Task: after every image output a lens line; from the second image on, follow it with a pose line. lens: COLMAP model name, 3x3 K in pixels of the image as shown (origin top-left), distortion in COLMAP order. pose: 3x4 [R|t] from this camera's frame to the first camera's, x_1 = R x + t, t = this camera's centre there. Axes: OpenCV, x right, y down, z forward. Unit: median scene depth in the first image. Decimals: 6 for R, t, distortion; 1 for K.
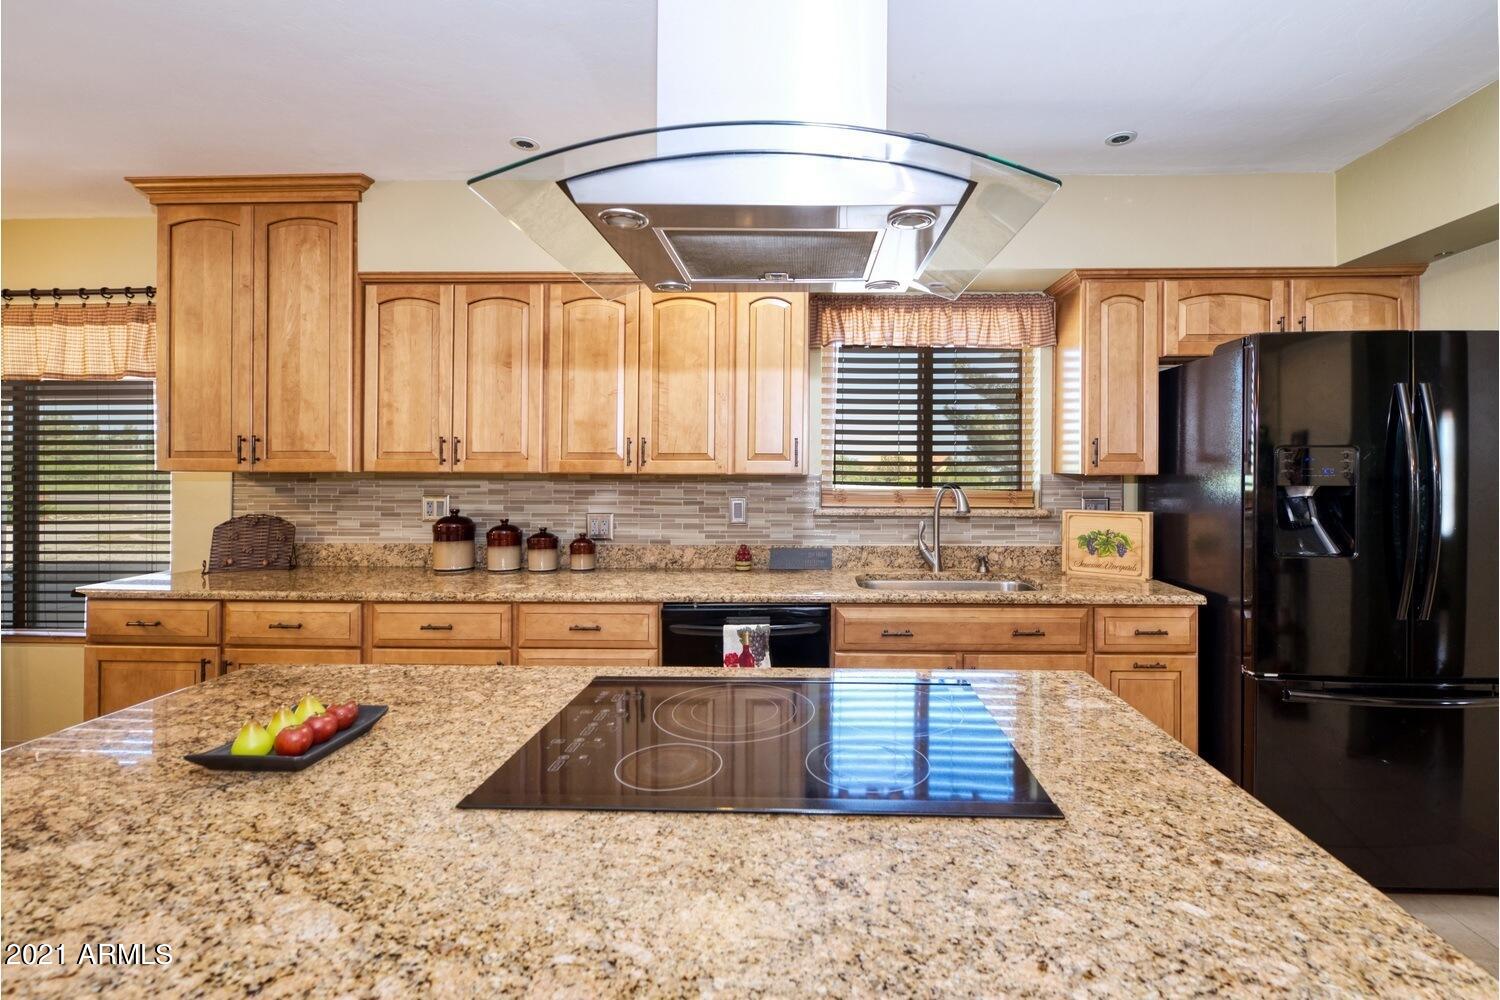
lens RADIAL K [[698.4, 0, 788.8], [0, 698.4, 475.1], [0, 0, 1]] dist [-0.003088, -0.001955]
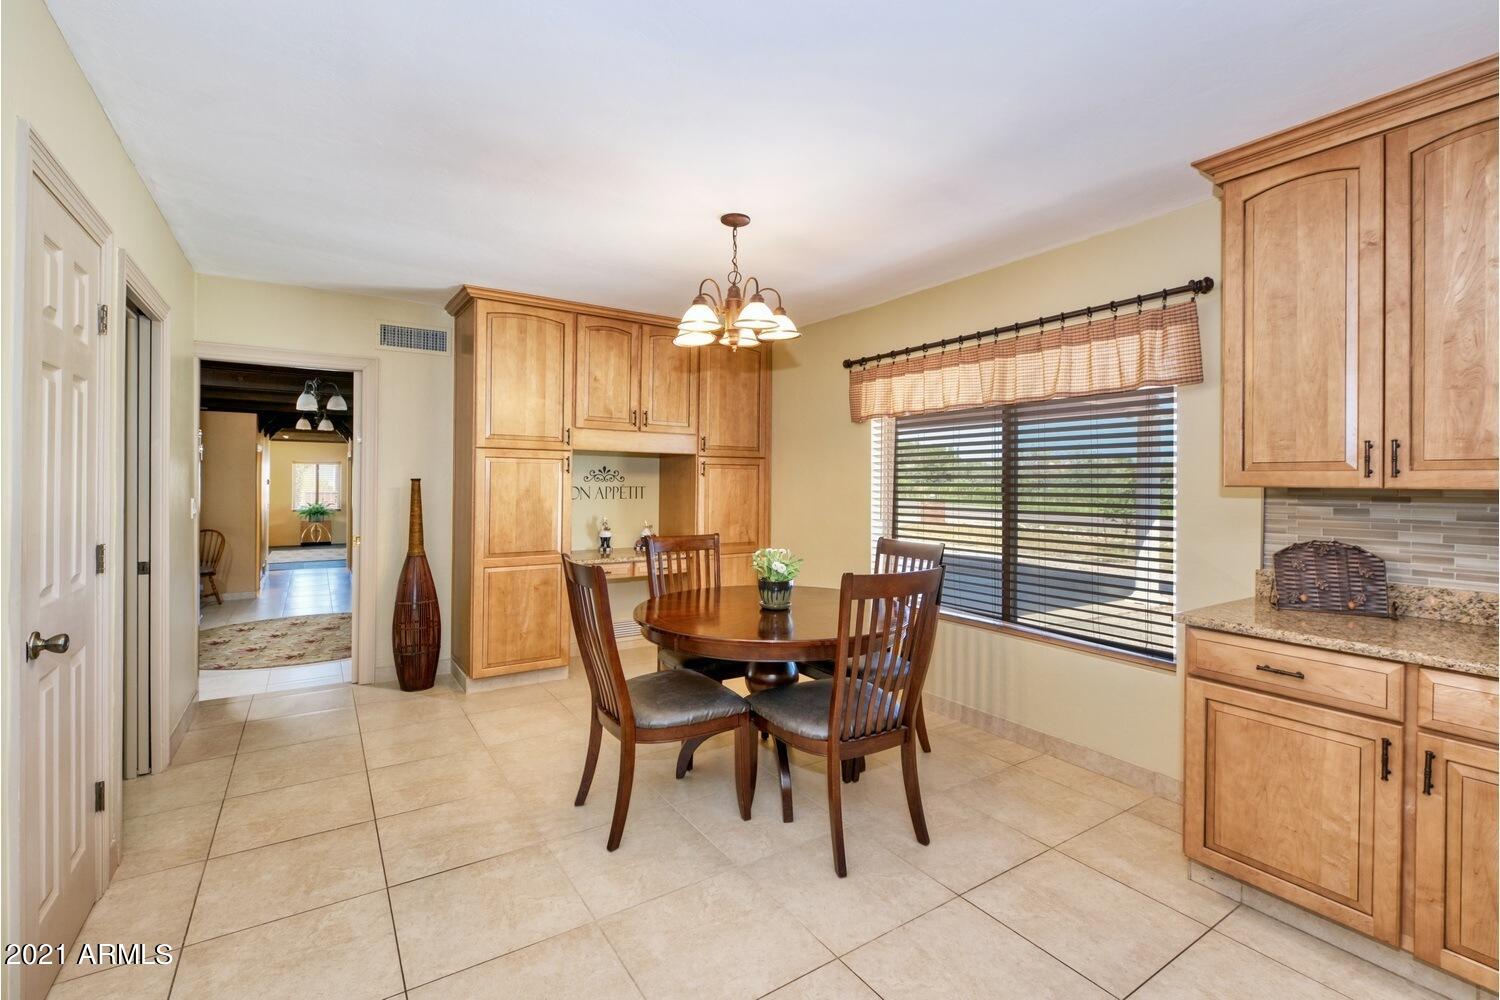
lens RADIAL K [[657.3, 0, 740.0], [0, 657.3, 487.8], [0, 0, 1]] dist [0.001092, -0.000102]
pose [[0.568020, 0.012548, -0.822919, -0.540171], [-0.012338, 0.999901, 0.006731, -0.001410], [0.822922, 0.006330, 0.568119, 0.023195]]
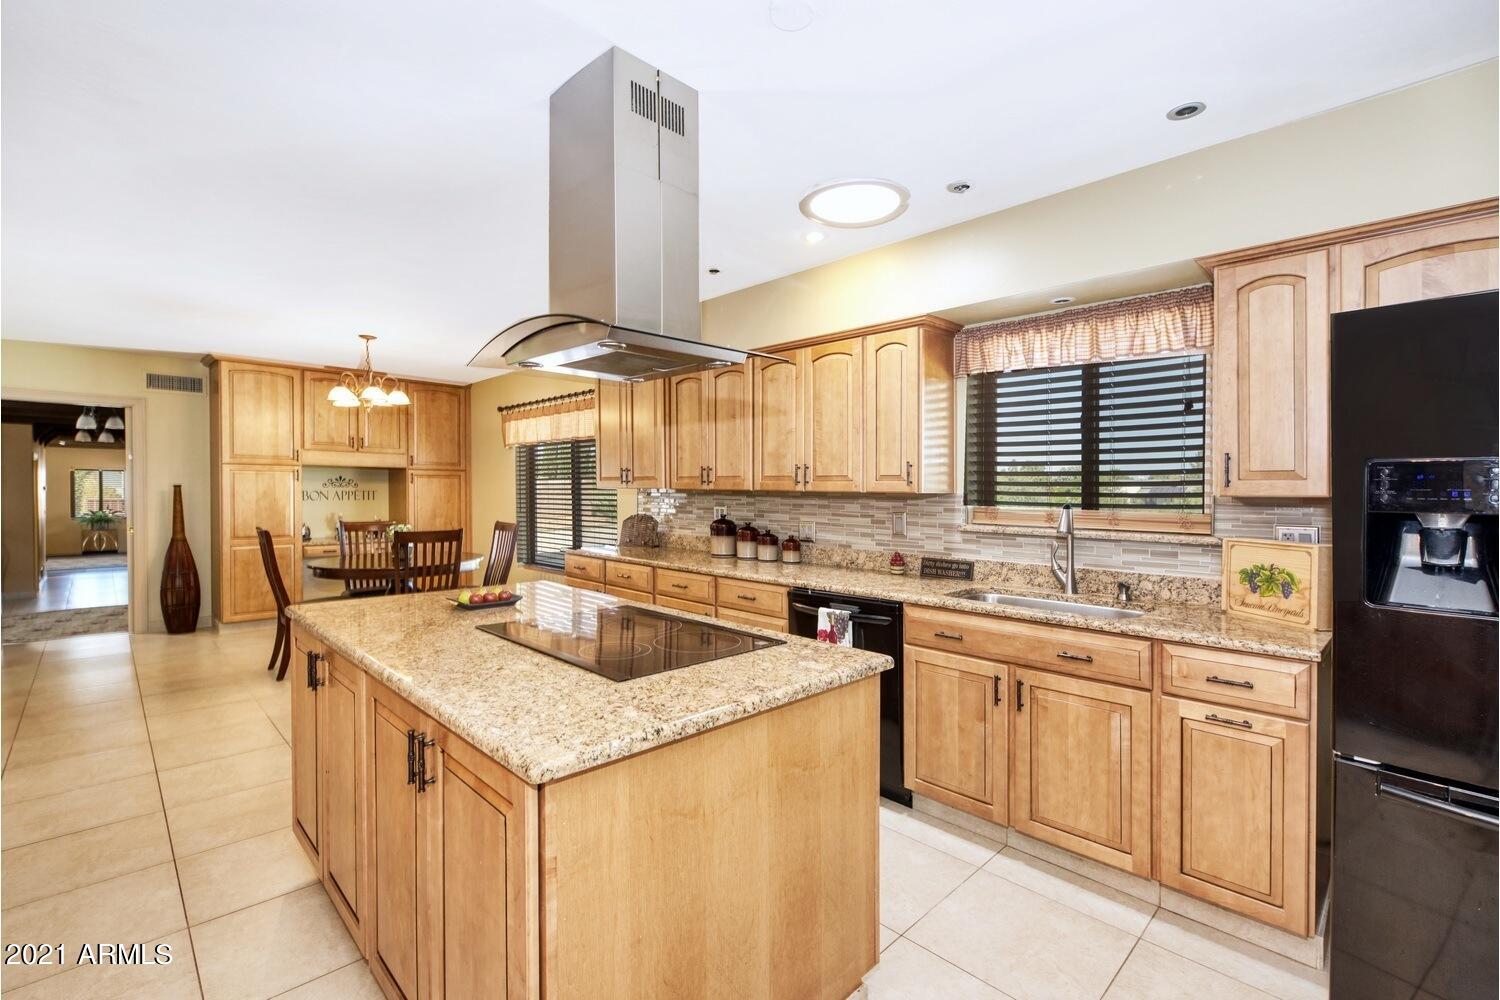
lens RADIAL K [[657.3, 0, 720.2], [0, 657.3, 505.6], [0, 0, 1]] dist [0.001092, -0.000102]
pose [[0.708338, 0.022126, -0.705526, 0.512080], [-0.012226, 0.999743, 0.019078, 0.003207], [0.705767, -0.004888, 0.708427, 0.001100]]
